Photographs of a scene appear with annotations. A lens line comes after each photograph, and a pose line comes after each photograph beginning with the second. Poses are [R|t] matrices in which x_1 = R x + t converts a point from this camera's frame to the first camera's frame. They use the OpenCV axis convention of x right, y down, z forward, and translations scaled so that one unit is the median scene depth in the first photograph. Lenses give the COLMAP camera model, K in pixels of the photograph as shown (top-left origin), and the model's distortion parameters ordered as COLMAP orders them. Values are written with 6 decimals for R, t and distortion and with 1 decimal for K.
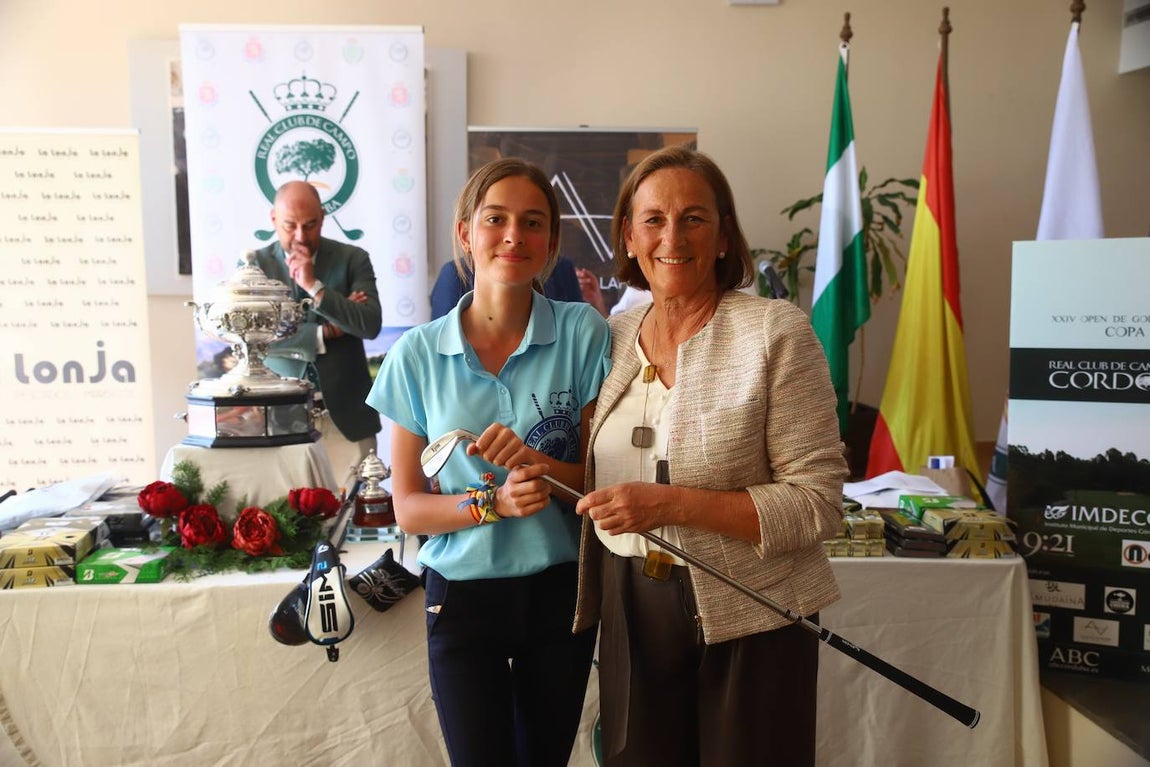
lens RADIAL K [[980.0, 0, 575.0], [0, 980.0, 383.5], [0, 0, 1]] dist [-0.021247, 0.017820]
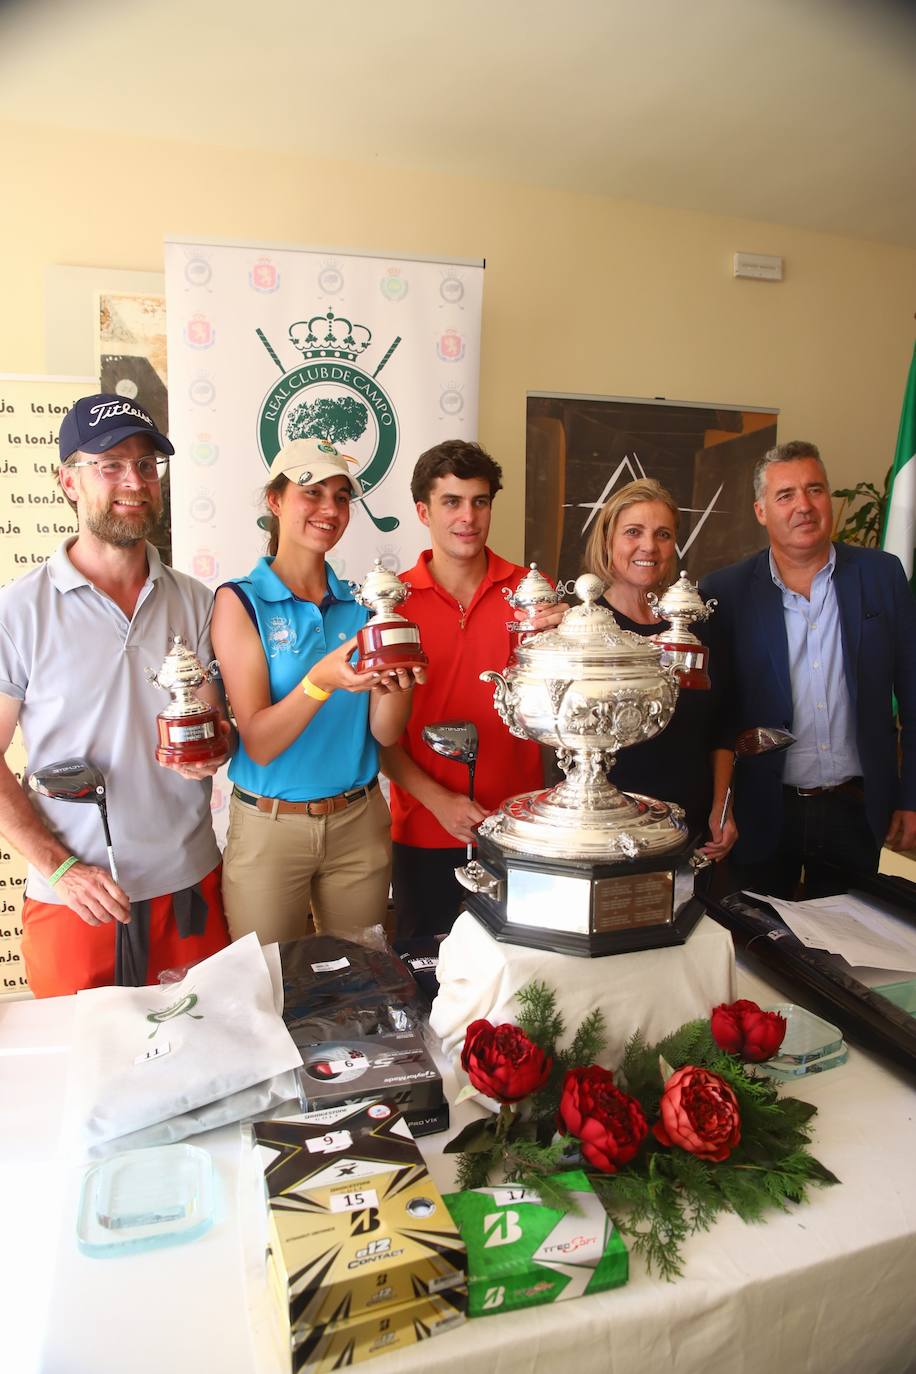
lens RADIAL K [[890.0, 0, 481.6], [0, 890.0, 686.8], [0, 0, 1]] dist [-0.126927, 0.080558]
pose [[0.982477, -0.014505, 0.185818, -0.484719], [0.005865, 0.998879, 0.046968, -0.097829], [-0.186291, -0.045055, 0.981461, 0.515372]]
